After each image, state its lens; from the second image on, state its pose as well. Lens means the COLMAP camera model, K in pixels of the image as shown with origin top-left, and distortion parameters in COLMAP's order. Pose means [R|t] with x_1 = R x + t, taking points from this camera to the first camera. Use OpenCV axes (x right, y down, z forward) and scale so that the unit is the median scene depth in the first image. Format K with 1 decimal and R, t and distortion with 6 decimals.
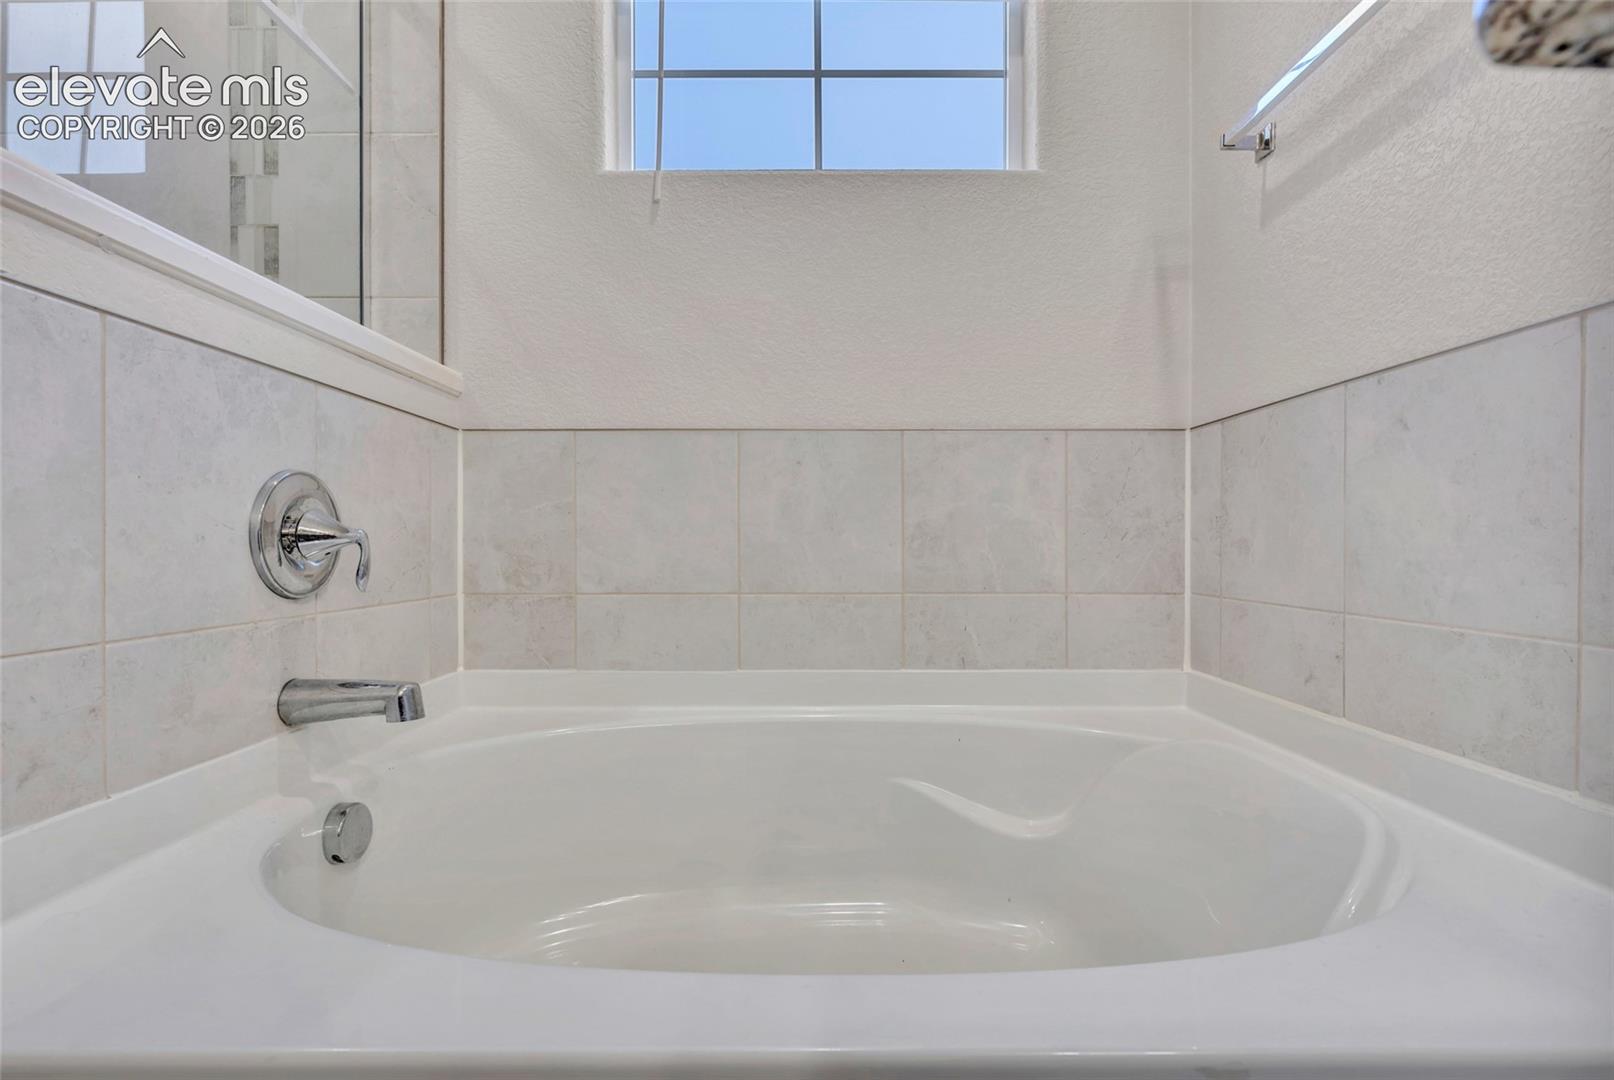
lens RADIAL K [[773.1, 0, 788.6], [0, 773.1, 531.8], [0, 0, 1]] dist [-0.002629, 0.001111]
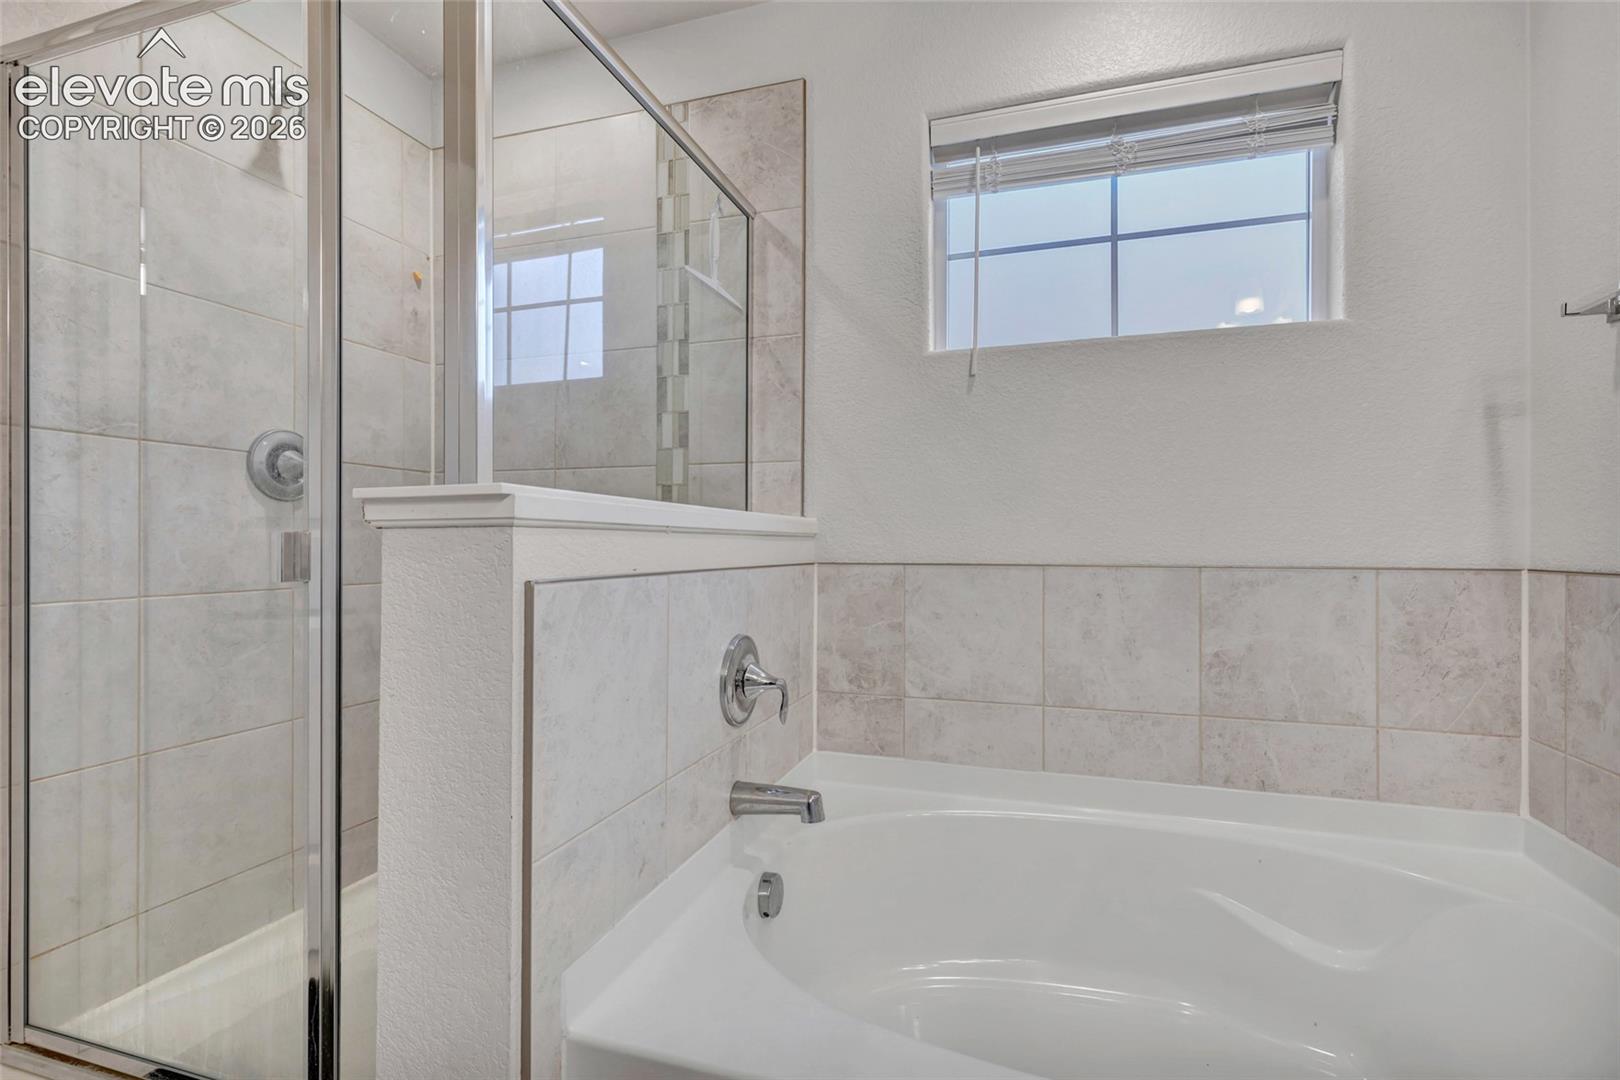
lens RADIAL K [[741.3, 0, 809.9], [0, 741.3, 542.0], [0, 0, 1]] dist [0.009659, -0.001798]
pose [[0.955081, 0.003326, -0.296325, -0.069834], [-0.006383, 0.999936, -0.009352, -0.154884], [0.296275, 0.010824, 0.955041, -0.176088]]
